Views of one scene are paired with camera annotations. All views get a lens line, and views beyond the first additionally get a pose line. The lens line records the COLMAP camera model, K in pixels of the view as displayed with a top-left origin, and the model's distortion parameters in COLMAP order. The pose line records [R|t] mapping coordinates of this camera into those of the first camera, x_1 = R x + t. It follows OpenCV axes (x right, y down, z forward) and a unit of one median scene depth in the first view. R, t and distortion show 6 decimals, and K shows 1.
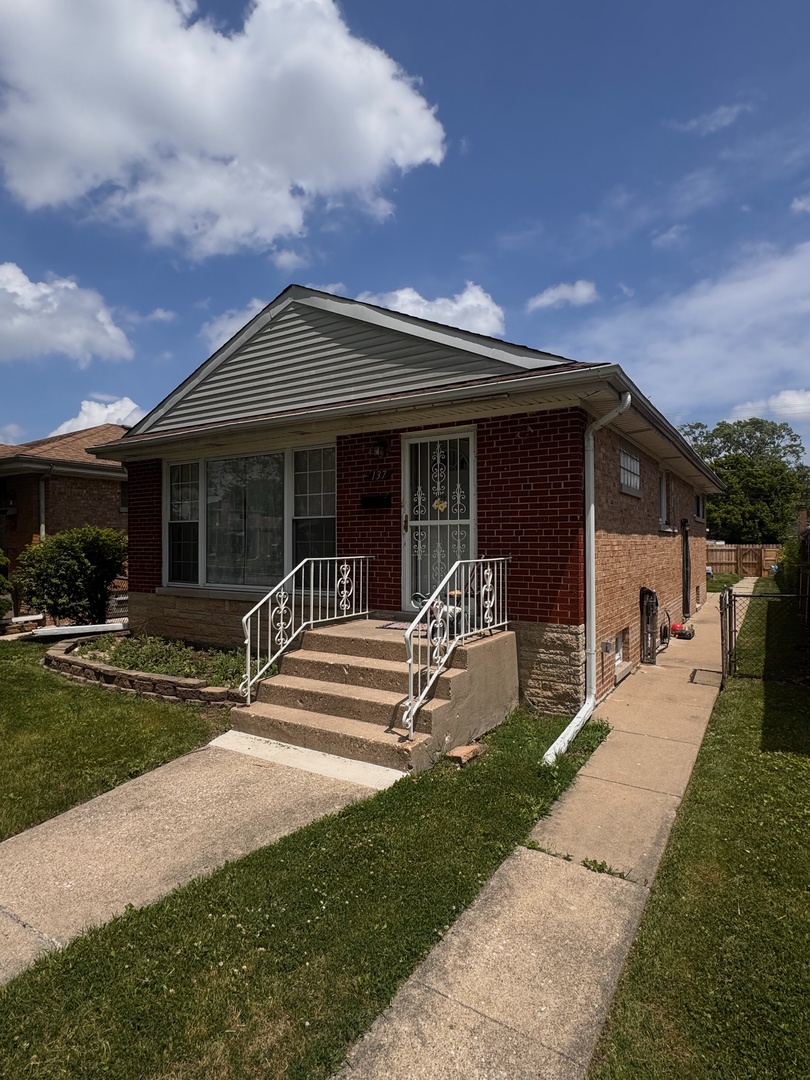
lens RADIAL K [[579.4, 0, 406.7], [0, 579.4, 540.0], [0, 0, 1]] dist [0.002521, -0.001587]
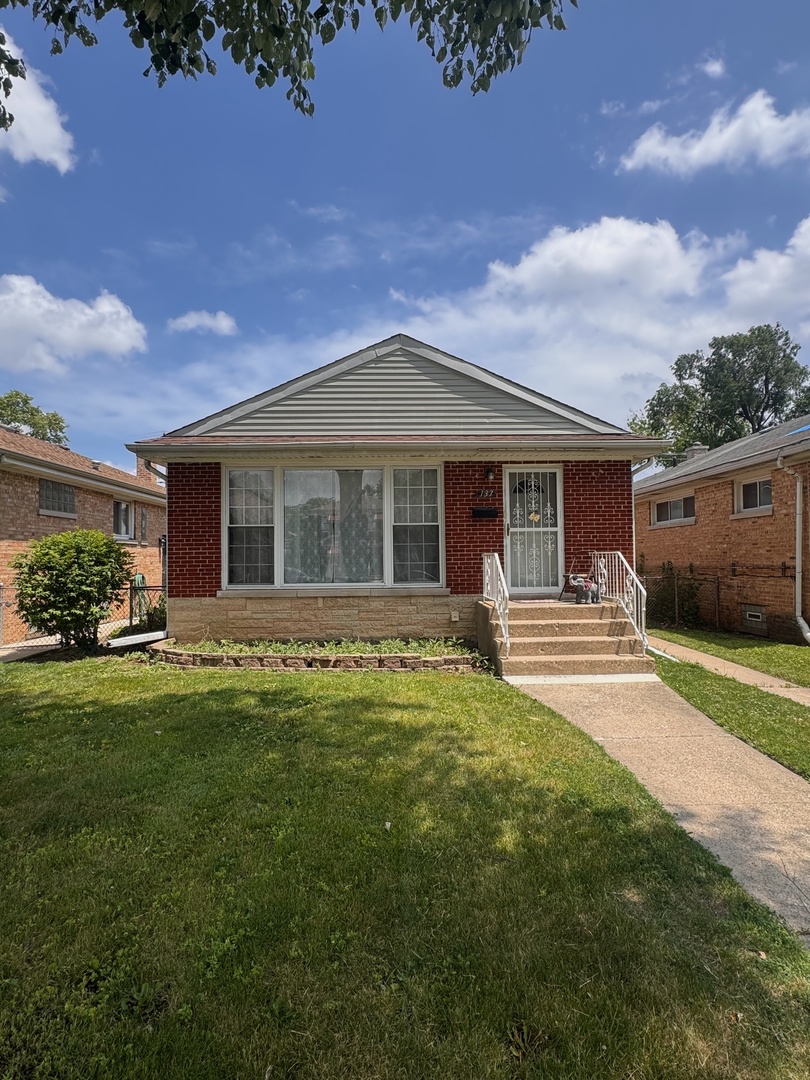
lens RADIAL K [[579.4, 0, 398.4], [0, 579.4, 540.4], [0, 0, 1]] dist [0.002521, -0.001587]
pose [[0.836347, 0.011955, 0.548070, -0.973756], [0.006352, 0.999484, -0.031496, 0.038290], [-0.548163, 0.029823, 0.835840, -0.008993]]
